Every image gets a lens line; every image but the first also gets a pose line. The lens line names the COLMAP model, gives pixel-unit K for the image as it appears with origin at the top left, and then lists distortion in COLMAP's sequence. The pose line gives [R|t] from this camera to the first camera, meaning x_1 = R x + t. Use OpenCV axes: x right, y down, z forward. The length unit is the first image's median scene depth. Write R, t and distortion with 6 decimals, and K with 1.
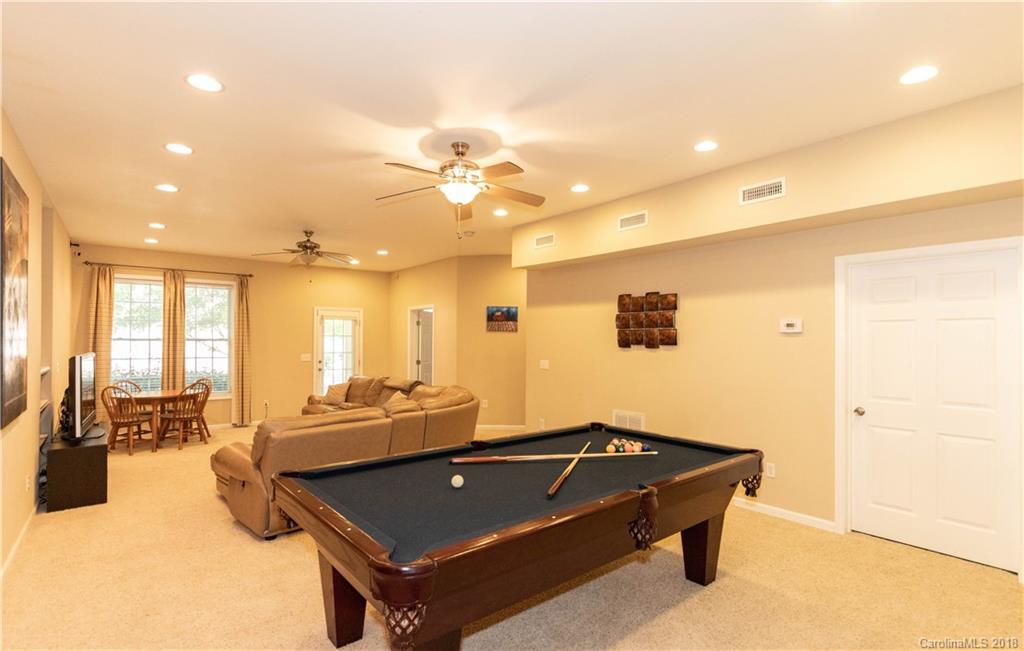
lens RADIAL K [[491.5, 0, 513.3], [0, 491.5, 338.4], [0, 0, 1]] dist [0.000090, 0.000011]
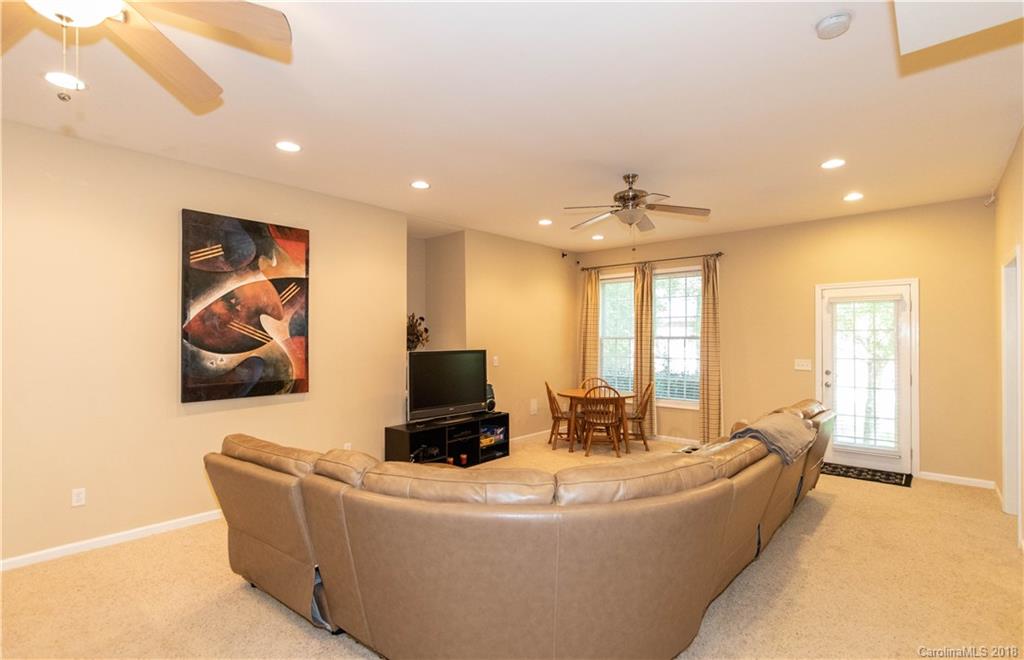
lens RADIAL K [[477.2, 0, 512.0], [0, 477.2, 330.0], [0, 0, 1]] dist [0.010435, -0.000363]
pose [[0.184752, -0.019388, -0.982594, 0.152022], [0.003437, 0.999812, -0.019081, 0.004327], [0.982779, 0.000149, 0.184784, 0.578139]]
